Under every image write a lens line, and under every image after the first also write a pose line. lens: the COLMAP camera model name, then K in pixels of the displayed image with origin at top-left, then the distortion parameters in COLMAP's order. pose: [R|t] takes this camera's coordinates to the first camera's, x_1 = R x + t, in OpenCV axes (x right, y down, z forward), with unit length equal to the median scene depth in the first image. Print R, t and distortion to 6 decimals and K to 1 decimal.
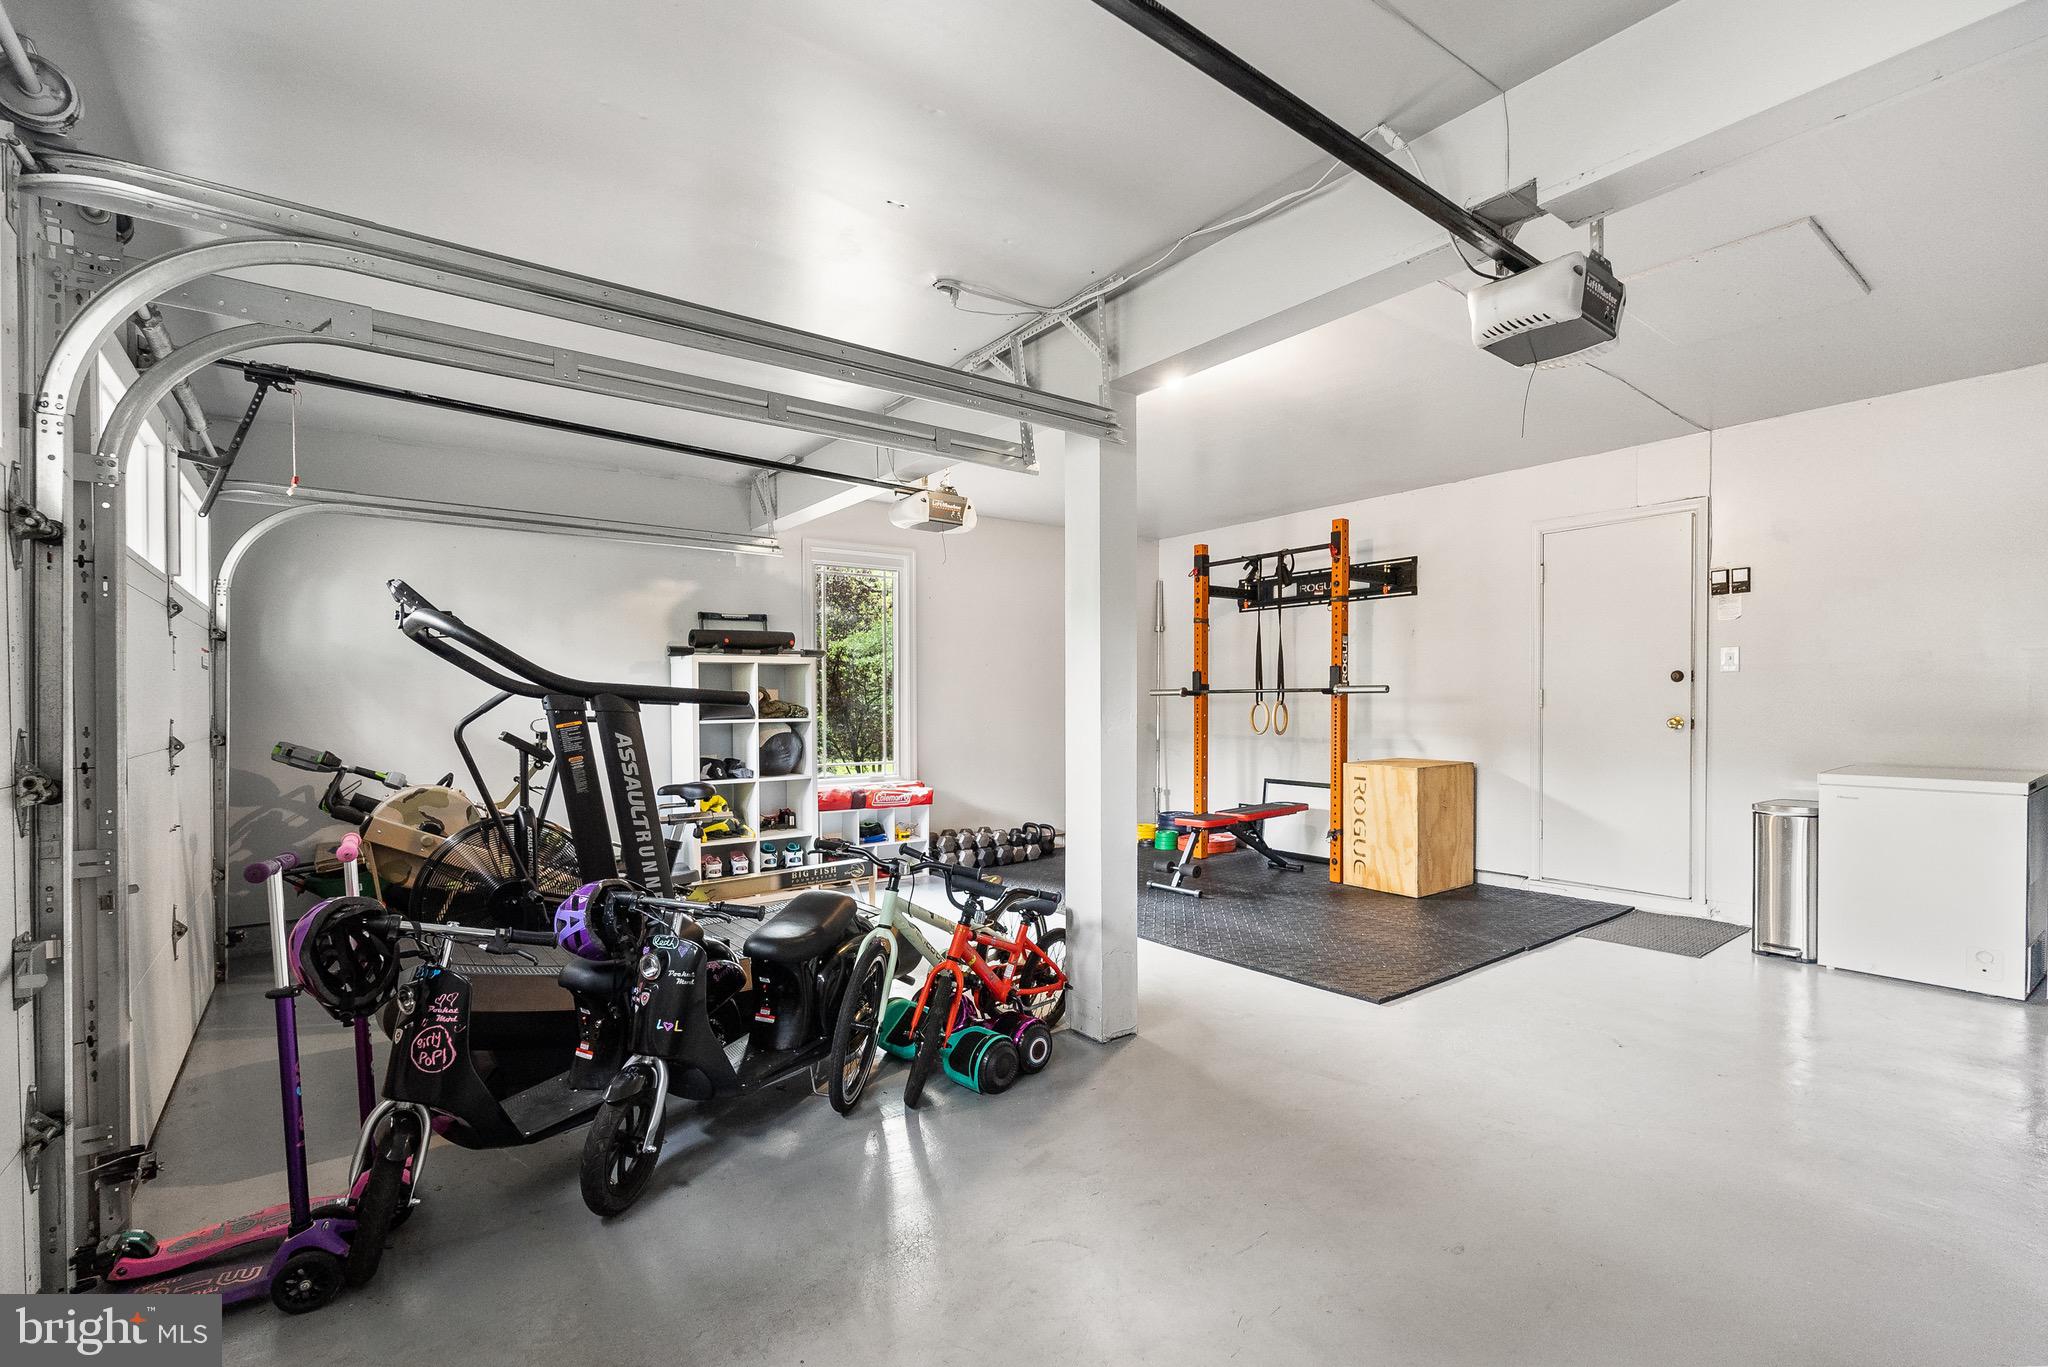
lens RADIAL K [[923.4, 0, 1024.4], [0, 923.4, 697.9], [0, 0, 1]] dist [-0.003466, 0.000244]
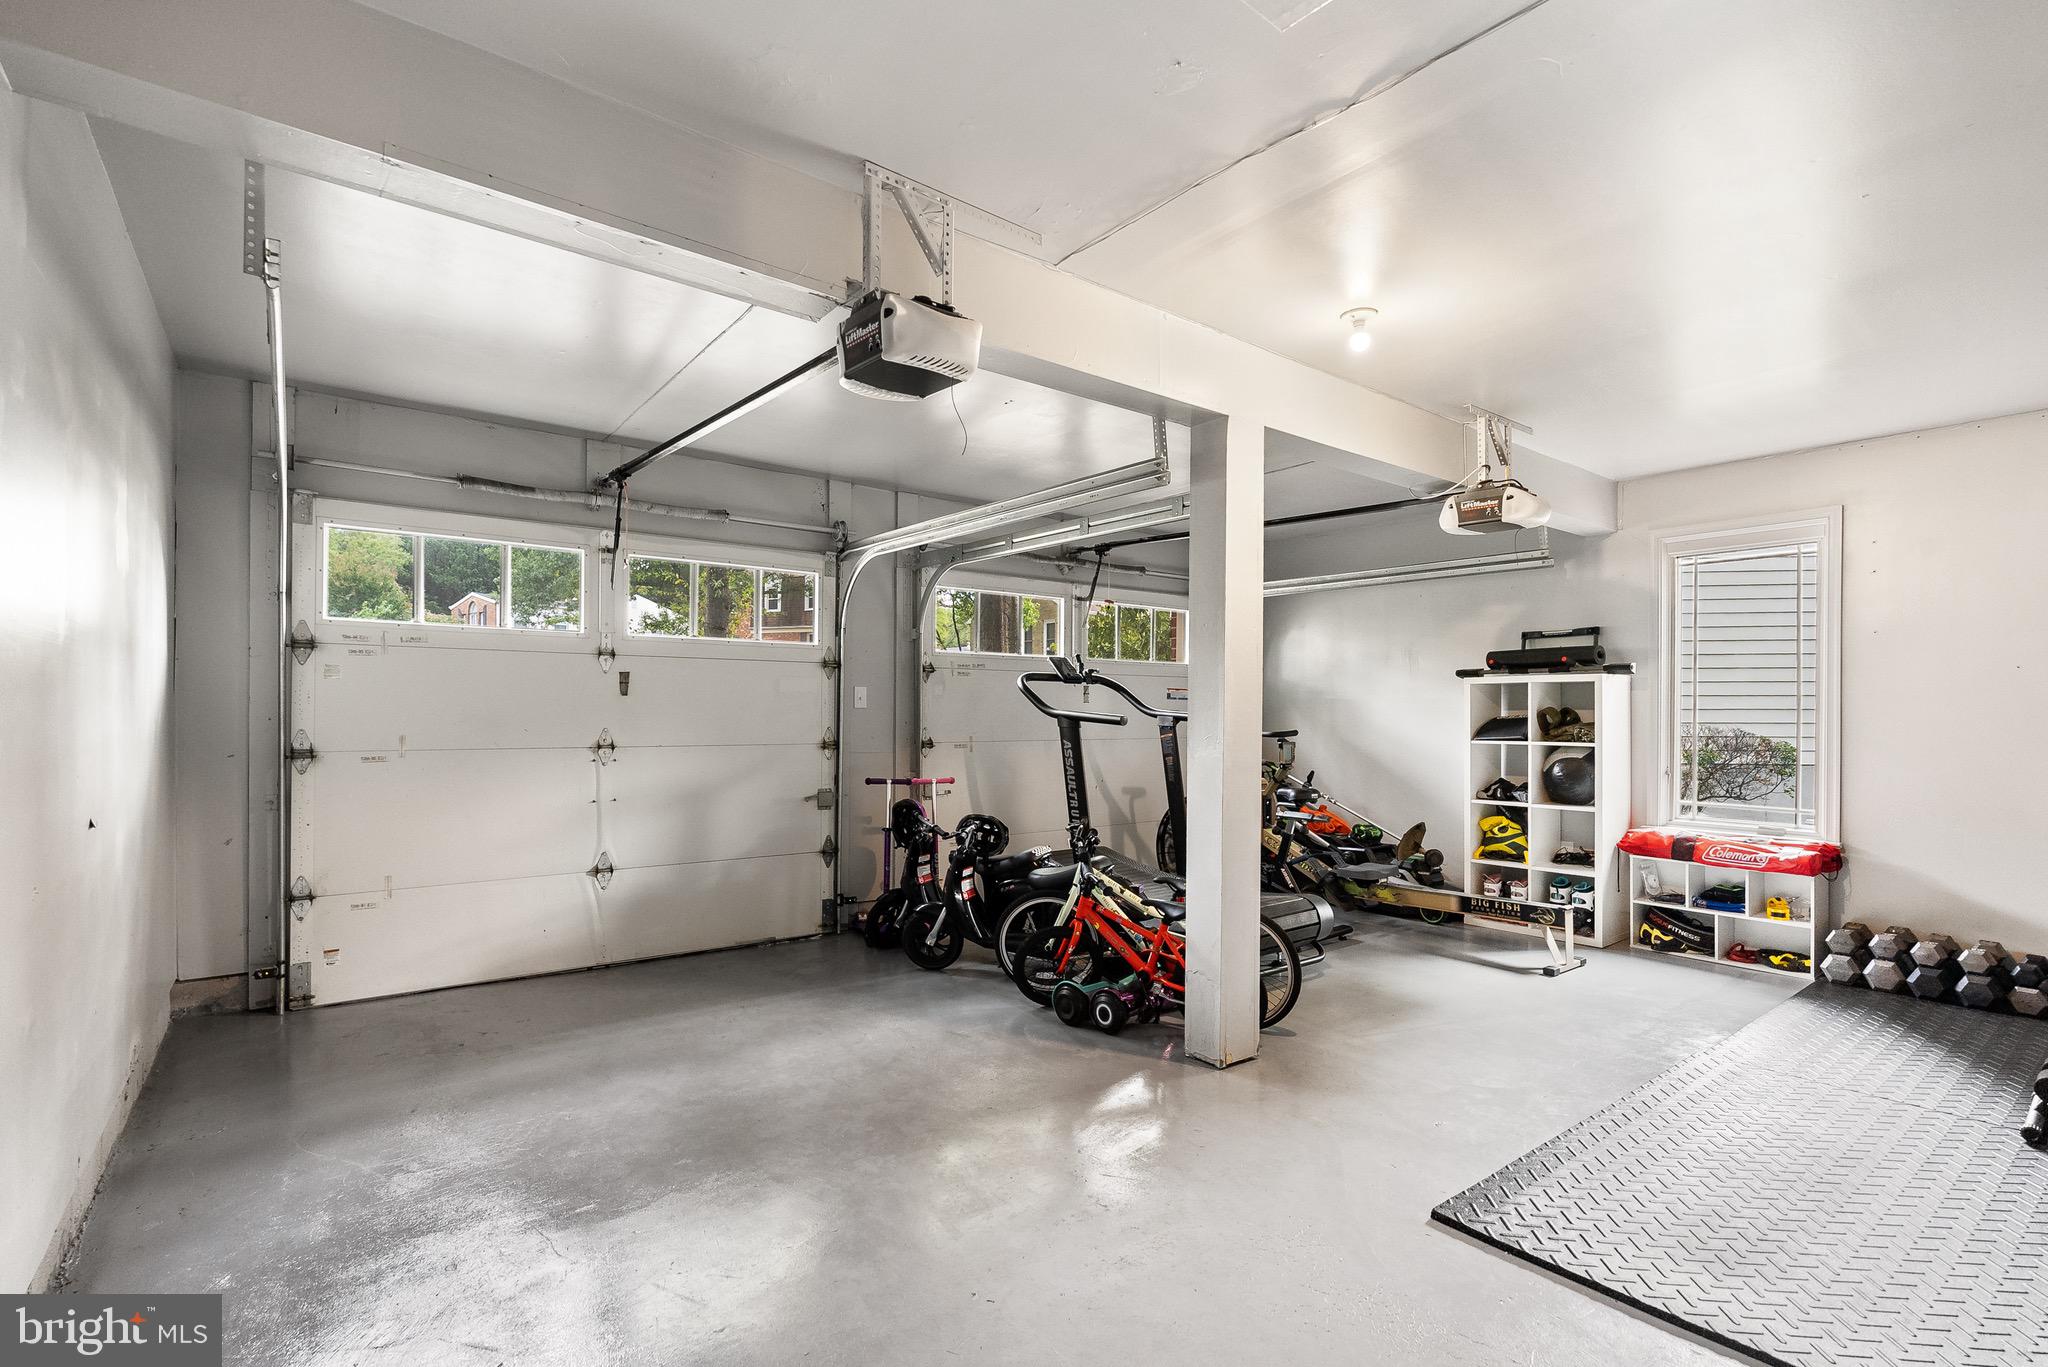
lens RADIAL K [[923.4, 0, 1024.5], [0, 923.4, 696.2], [0, 0, 1]] dist [-0.003466, 0.000244]
pose [[0.042488, -0.008038, -0.999065, 0.638618], [-0.001242, 0.999966, -0.008098, -0.015415], [0.999096, 0.001585, 0.042477, 0.435670]]
